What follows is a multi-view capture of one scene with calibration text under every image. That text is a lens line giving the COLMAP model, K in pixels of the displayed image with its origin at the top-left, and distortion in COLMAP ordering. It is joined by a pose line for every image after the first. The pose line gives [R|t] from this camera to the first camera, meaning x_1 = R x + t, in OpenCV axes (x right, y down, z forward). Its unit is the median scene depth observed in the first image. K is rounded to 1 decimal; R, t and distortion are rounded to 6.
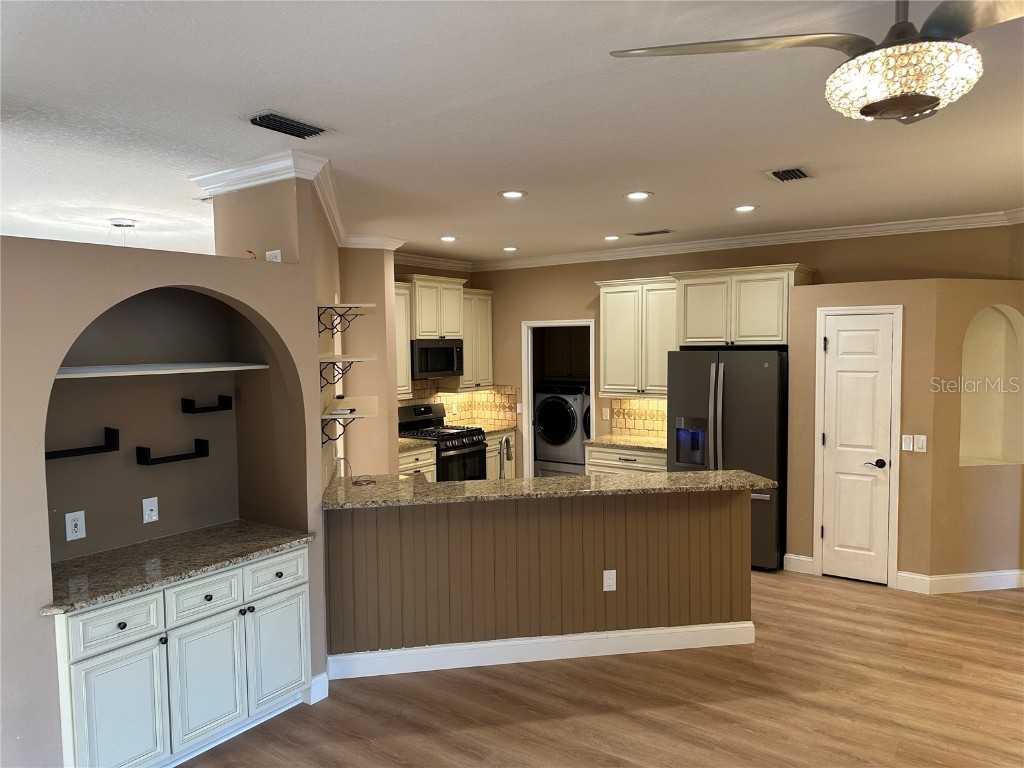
lens RADIAL K [[711.1, 0, 518.9], [0, 711.1, 384.6], [0, 0, 1]] dist [0.171355, -0.309026]
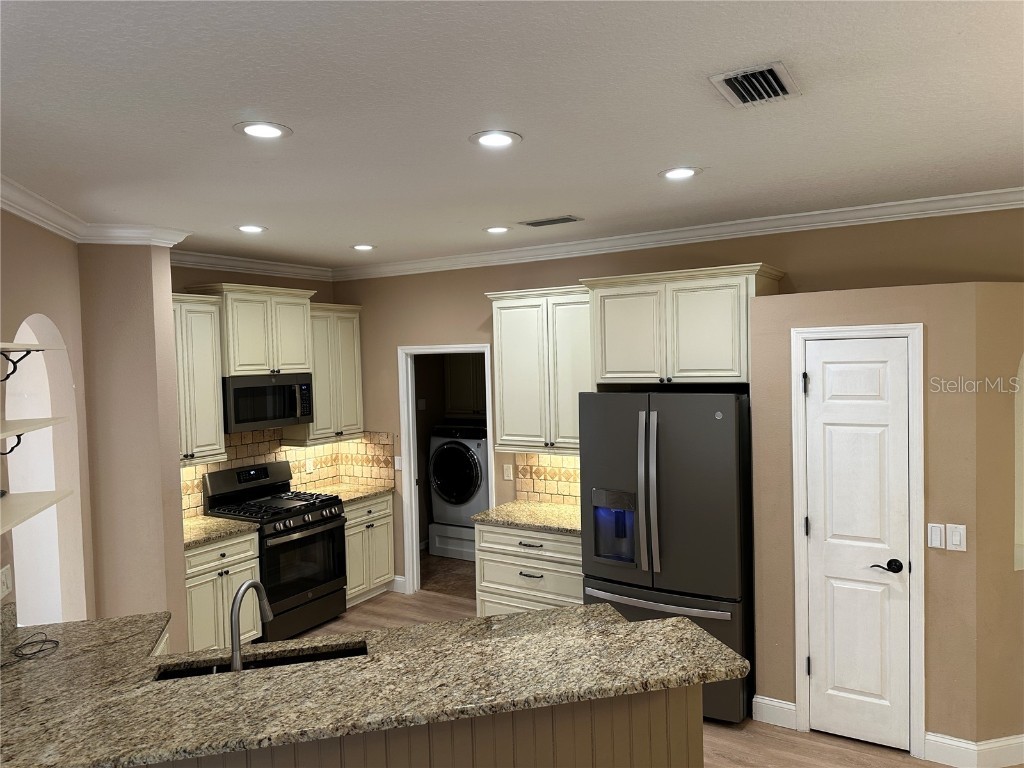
lens RADIAL K [[717.0, 0, 524.5], [0, 717.0, 382.6], [0, 0, 1]] dist [0.144631, -0.191230]
pose [[0.997068, -0.018665, 0.074212, 0.093135], [0.020415, 0.999529, -0.022896, -0.036720], [-0.073750, 0.024344, 0.996980, 0.281220]]
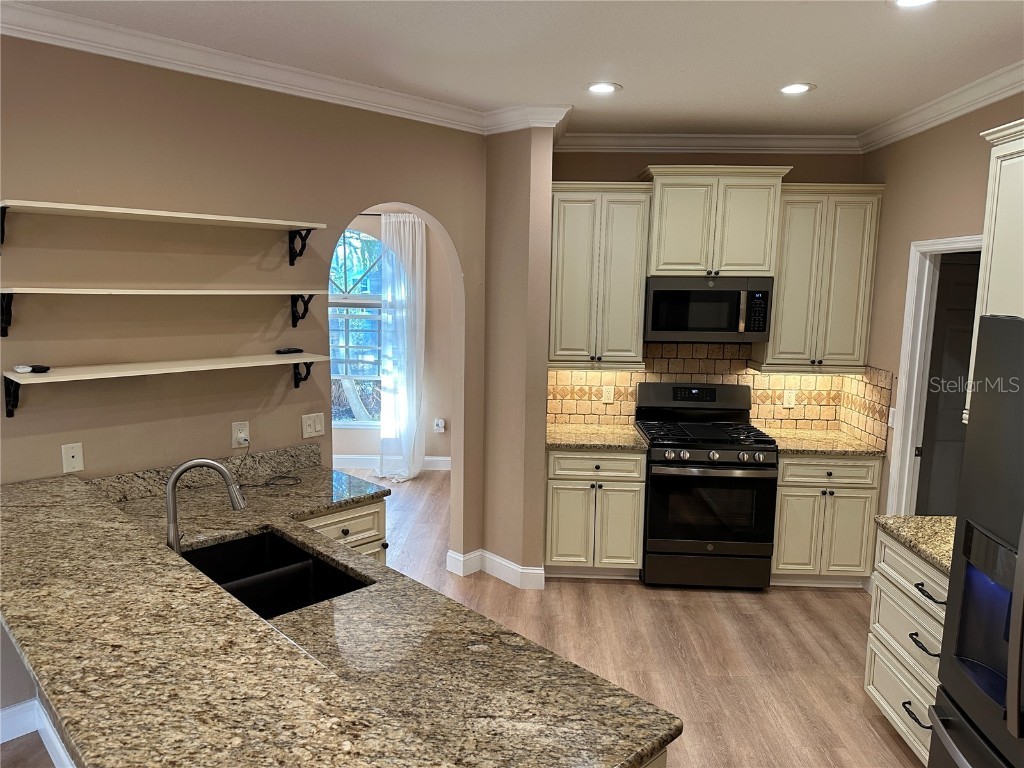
lens RADIAL K [[728.8, 0, 508.0], [0, 728.8, 385.6], [0, 0, 1]] dist [0.089278, -0.114252]
pose [[0.551967, 0.136233, -0.822663, 0.331626], [-0.075169, 0.990676, 0.113621, -0.033560], [0.830471, -0.000876, 0.557061, 0.572845]]
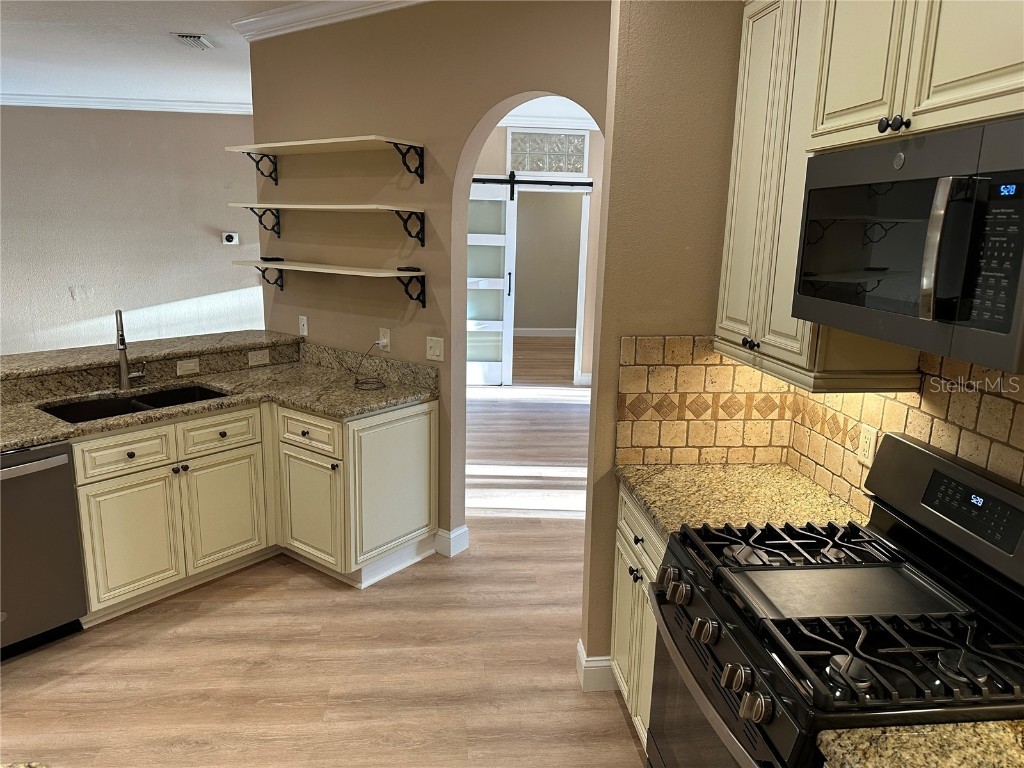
lens RADIAL K [[715.0, 0, 510.2], [0, 715.0, 385.3], [0, 0, 1]] dist [0.094237, -0.121299]
pose [[-0.753268, 0.133482, -0.644027, 0.107466], [-0.058829, 0.961591, 0.268108, -0.050197], [0.655078, 0.239845, -0.716483, 1.178747]]
